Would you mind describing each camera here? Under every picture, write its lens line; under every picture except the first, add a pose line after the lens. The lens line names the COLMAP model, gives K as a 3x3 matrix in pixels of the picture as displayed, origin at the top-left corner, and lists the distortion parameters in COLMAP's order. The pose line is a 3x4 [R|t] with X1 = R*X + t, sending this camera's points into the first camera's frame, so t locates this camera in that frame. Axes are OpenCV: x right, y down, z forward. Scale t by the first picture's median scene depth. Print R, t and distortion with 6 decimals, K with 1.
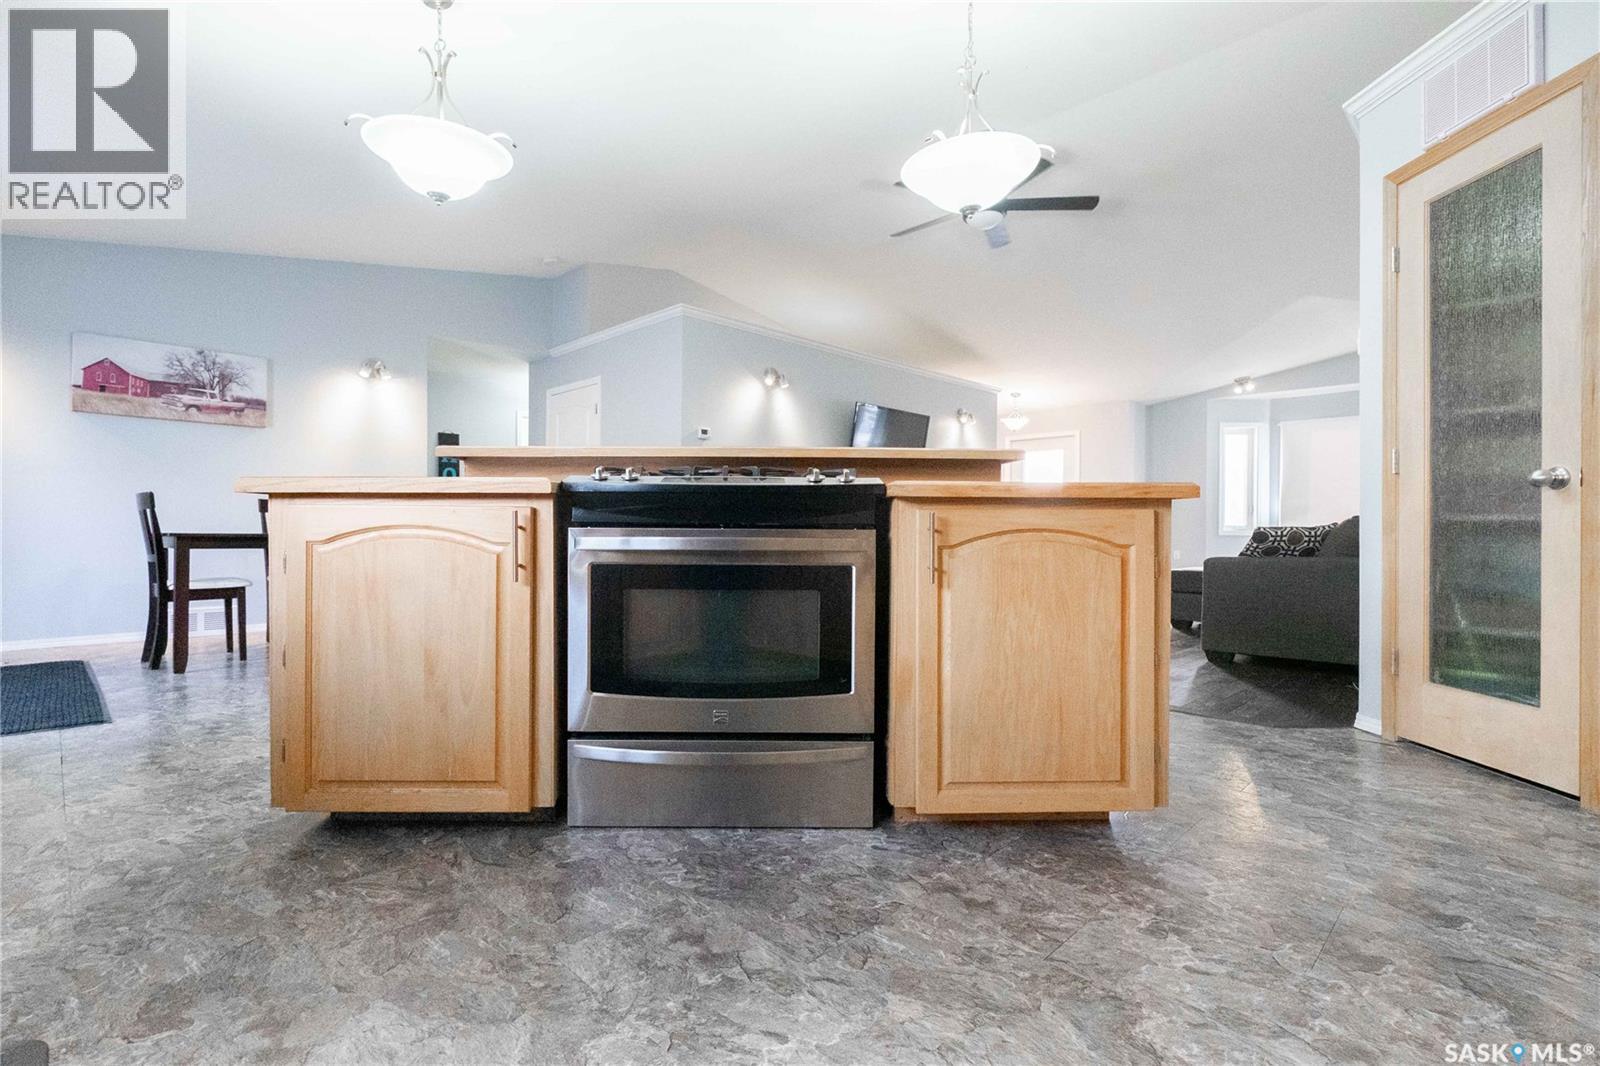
lens RADIAL K [[744.1, 0, 794.1], [0, 744.1, 526.9], [0, 0, 1]] dist [-0.001778, -0.000202]
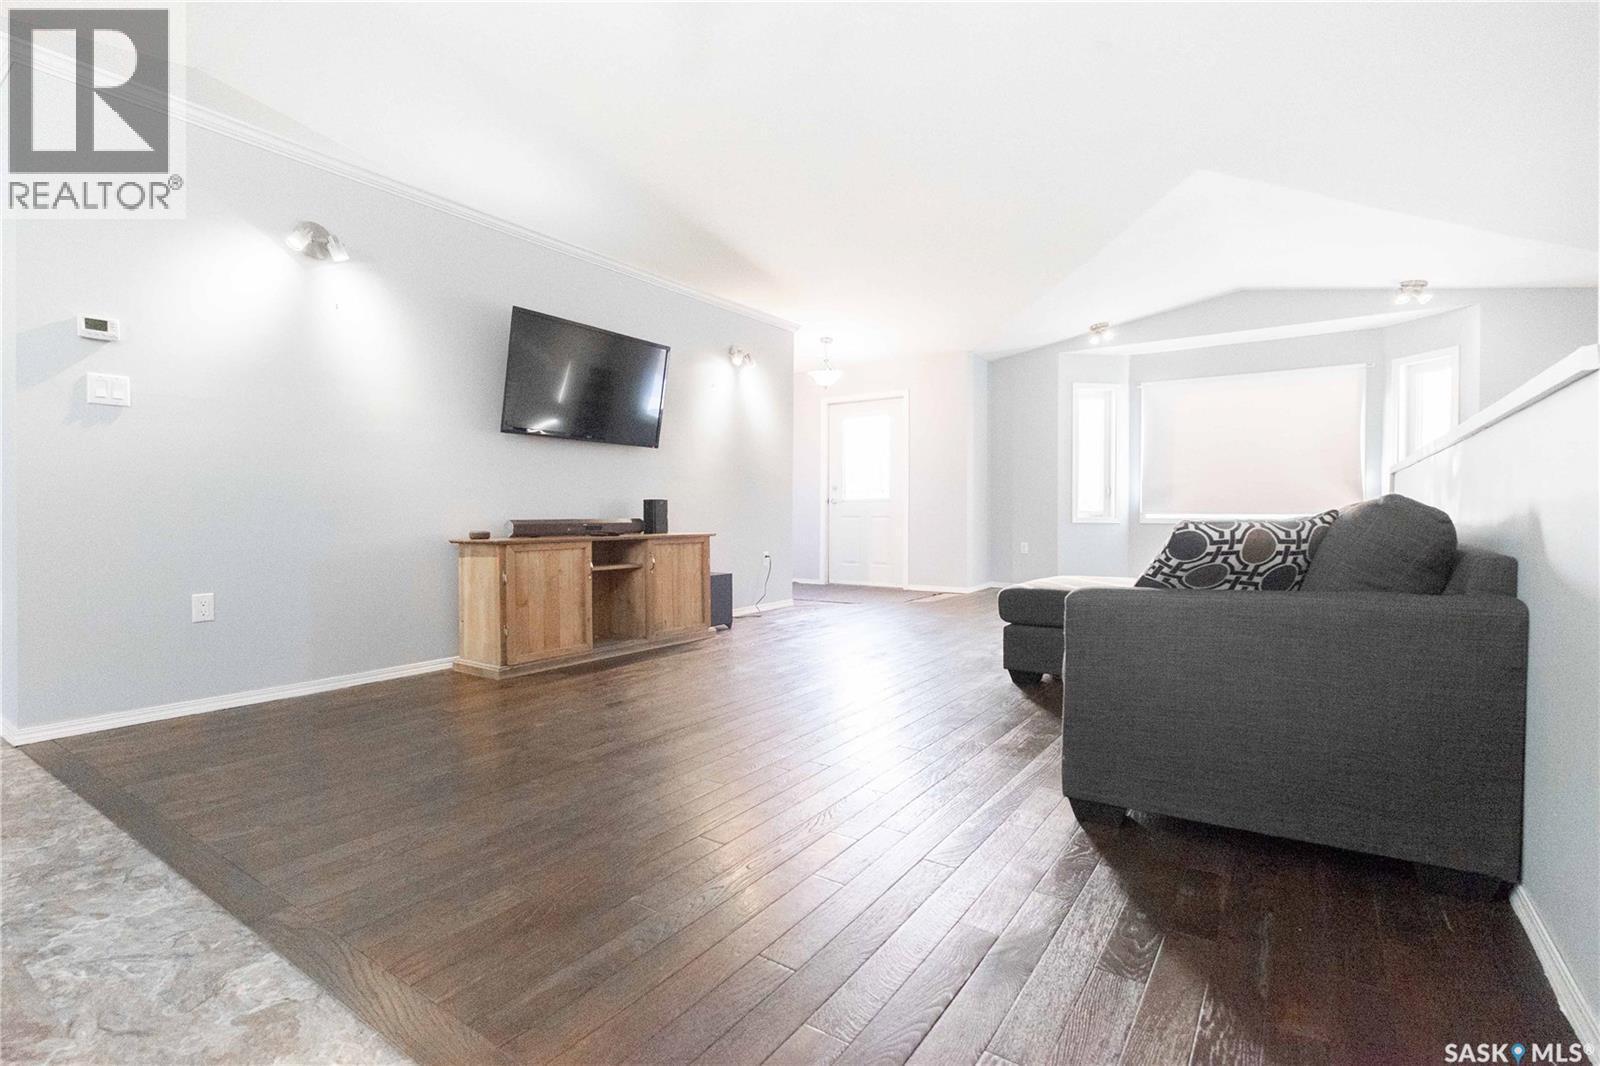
lens RADIAL K [[771.4, 0, 800.4], [0, 771.4, 518.8], [0, 0, 1]] dist [0.001479, -0.000119]
pose [[0.982110, -0.006943, 0.188179, 0.250695], [0.005335, 0.999945, 0.009047, -0.005383], [-0.188231, -0.007881, 0.982093, 0.469792]]
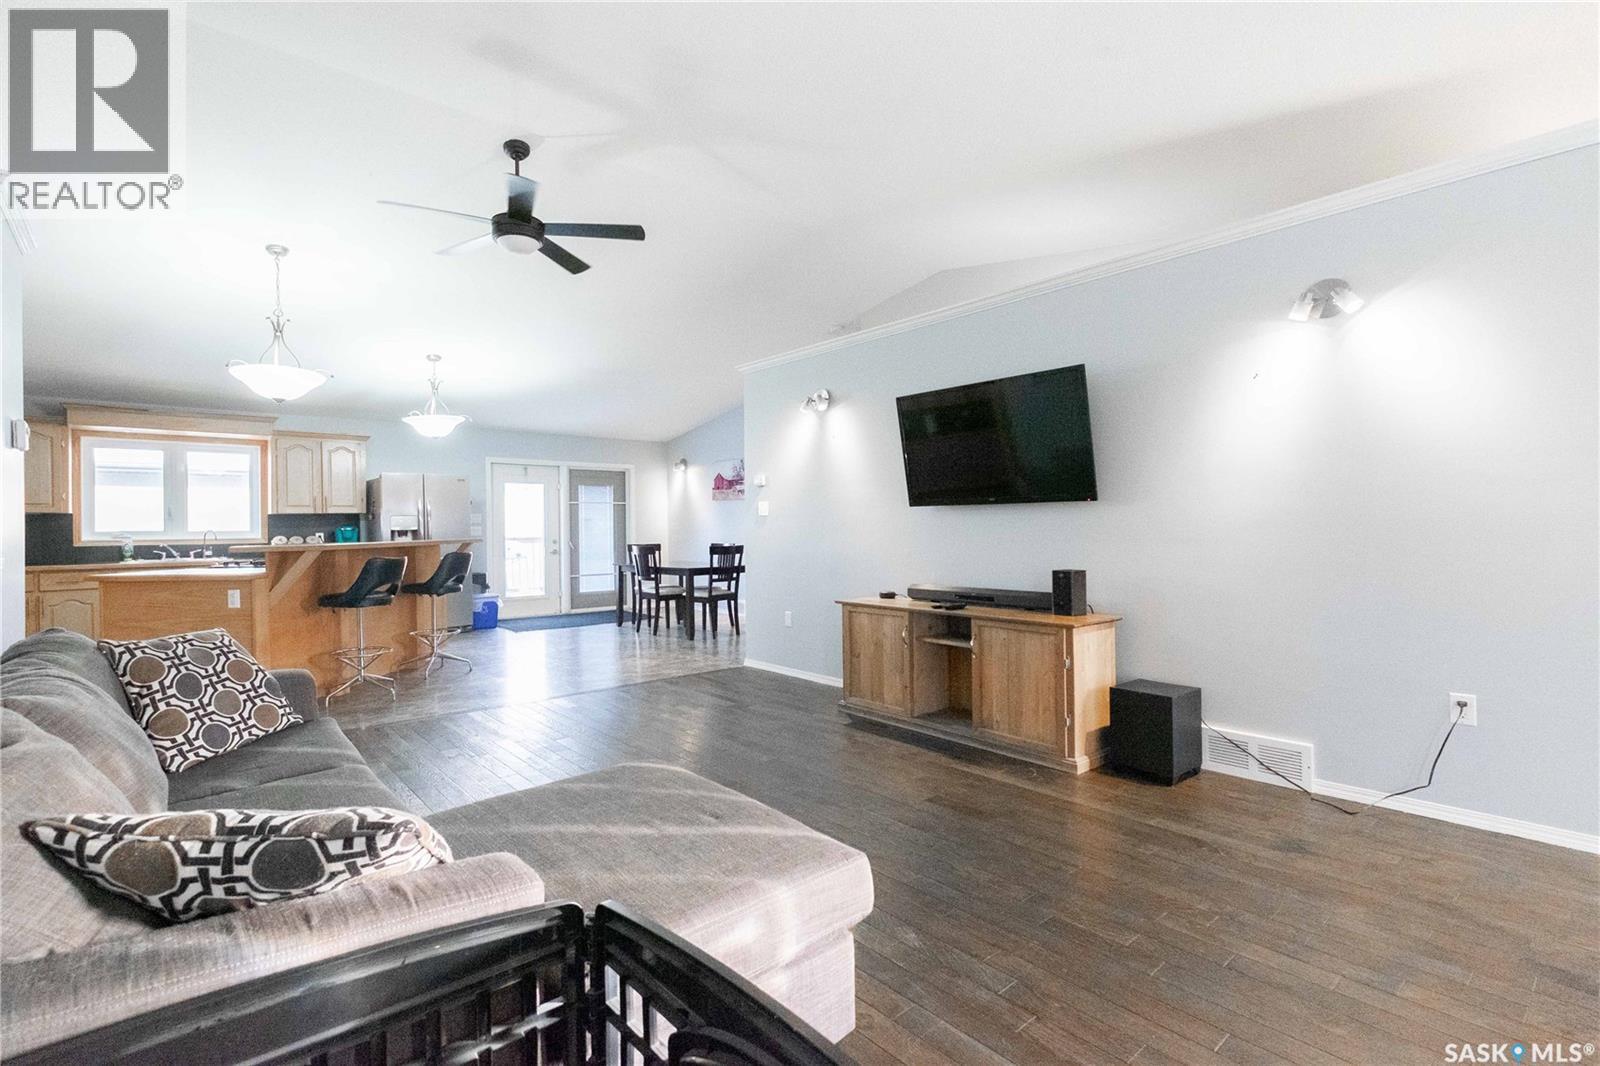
lens RADIAL K [[744.1, 0, 794.1], [0, 744.1, 526.9], [0, 0, 1]] dist [-0.001778, -0.000202]
pose [[-0.071951, -0.003467, -0.997402, 1.026266], [0.008855, 0.999952, -0.004114, -0.066029], [0.997369, -0.009128, -0.071916, 1.281578]]
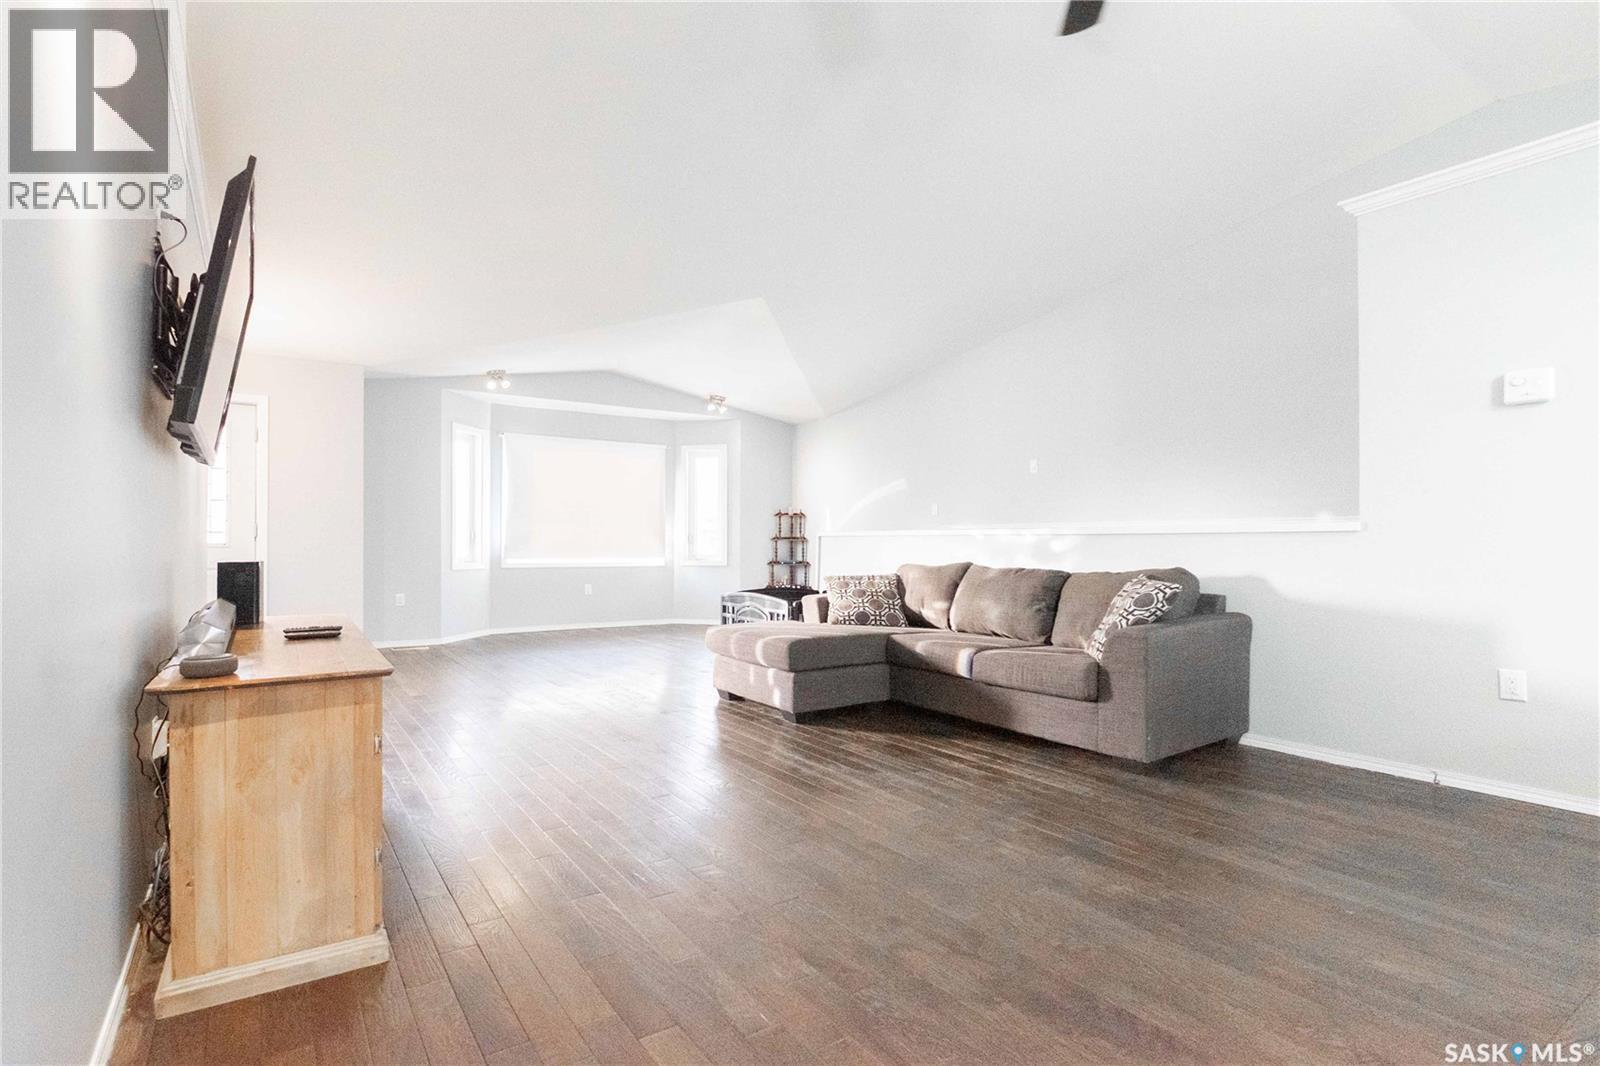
lens RADIAL K [[744.1, 0, 794.1], [0, 744.1, 526.9], [0, 0, 1]] dist [-0.001778, -0.000202]
pose [[0.193553, 0.017517, 0.980933, -0.200390], [0.000722, 0.999838, -0.017997, -0.038384], [-0.981089, 0.004192, 0.193509, 1.007345]]
